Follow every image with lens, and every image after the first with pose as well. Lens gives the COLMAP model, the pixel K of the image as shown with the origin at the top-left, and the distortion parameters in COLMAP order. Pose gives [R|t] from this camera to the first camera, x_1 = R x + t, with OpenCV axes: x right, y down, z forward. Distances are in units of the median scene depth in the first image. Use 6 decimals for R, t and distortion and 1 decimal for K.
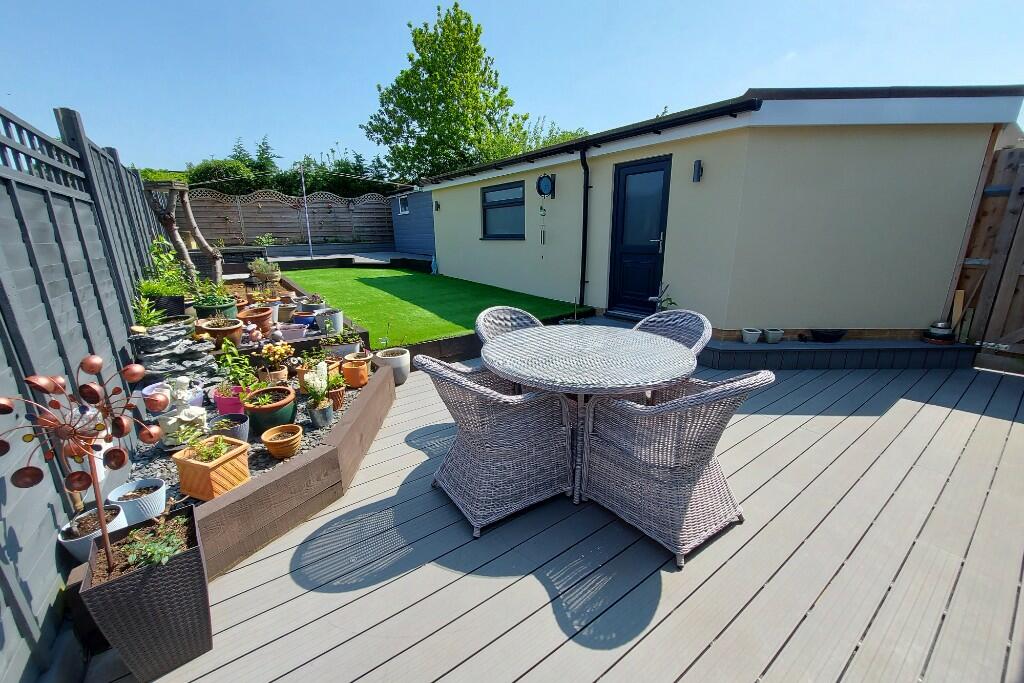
lens RADIAL K [[406.4, 0, 514.1], [0, 406.4, 342.6], [0, 0, 1]] dist [-0.013753, -0.001713]
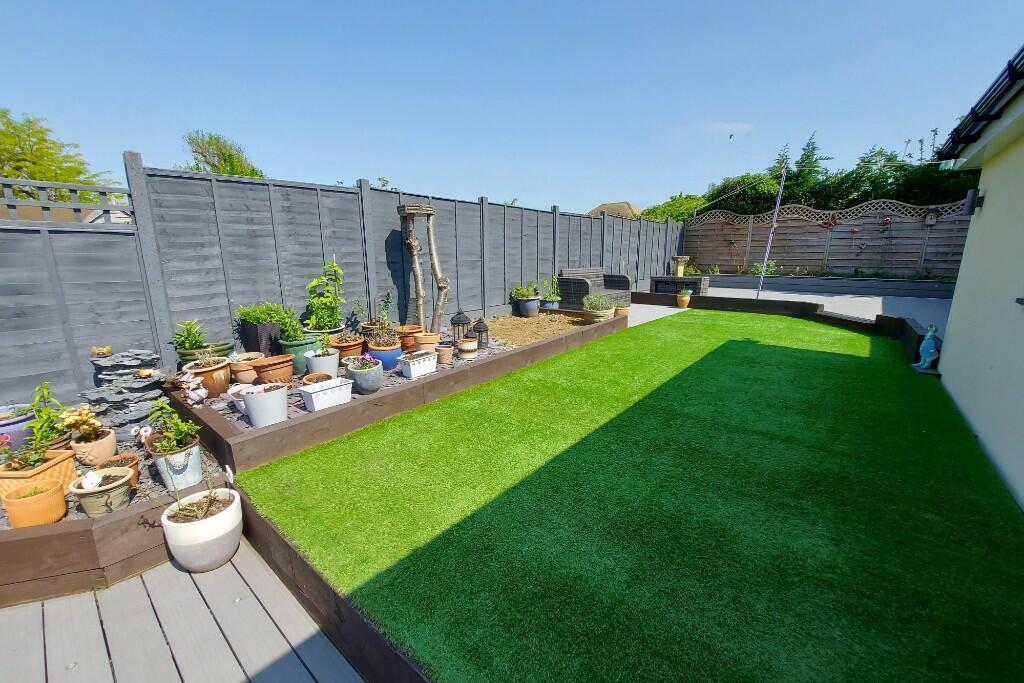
lens RADIAL K [[406.4, 0, 511.9], [0, 406.4, 348.7], [0, 0, 1]] dist [-0.013753, -0.001713]
pose [[0.238183, 0.224920, -0.944817, 0.048310], [-0.266782, 0.950546, 0.159029, -0.085870], [0.933861, 0.214183, 0.286408, 0.302710]]
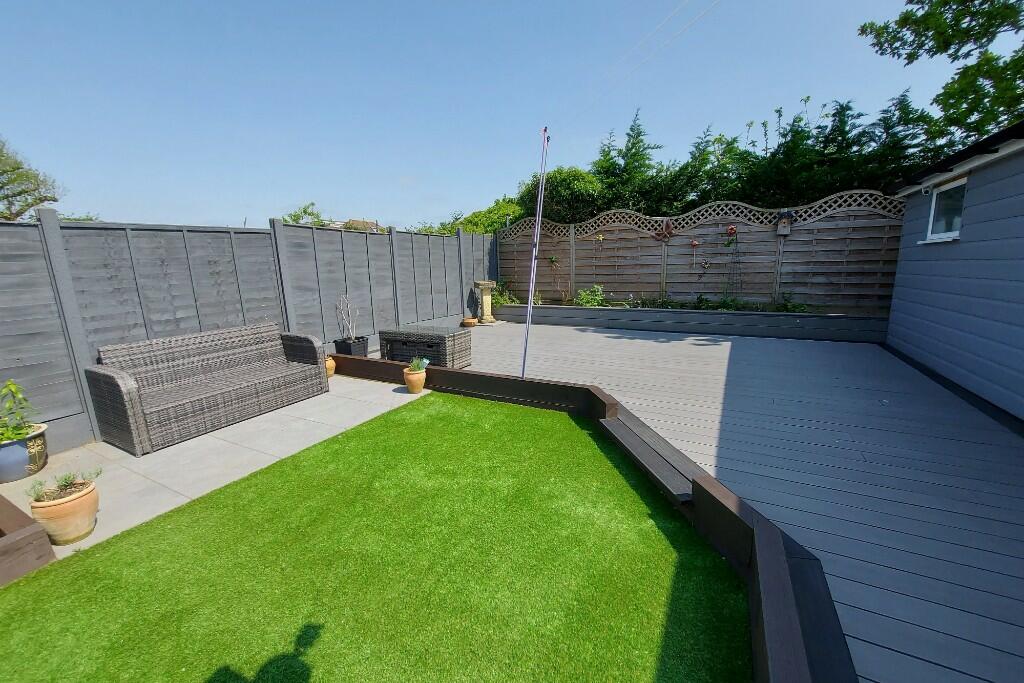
lens RADIAL K [[406.4, 0, 509.6], [0, 406.4, 343.8], [0, 0, 1]] dist [-0.013753, -0.001713]
pose [[0.431400, 0.177211, -0.884585, -0.129496], [-0.225484, 0.970578, 0.084473, -0.190314], [0.873528, 0.163018, 0.458665, 0.579302]]
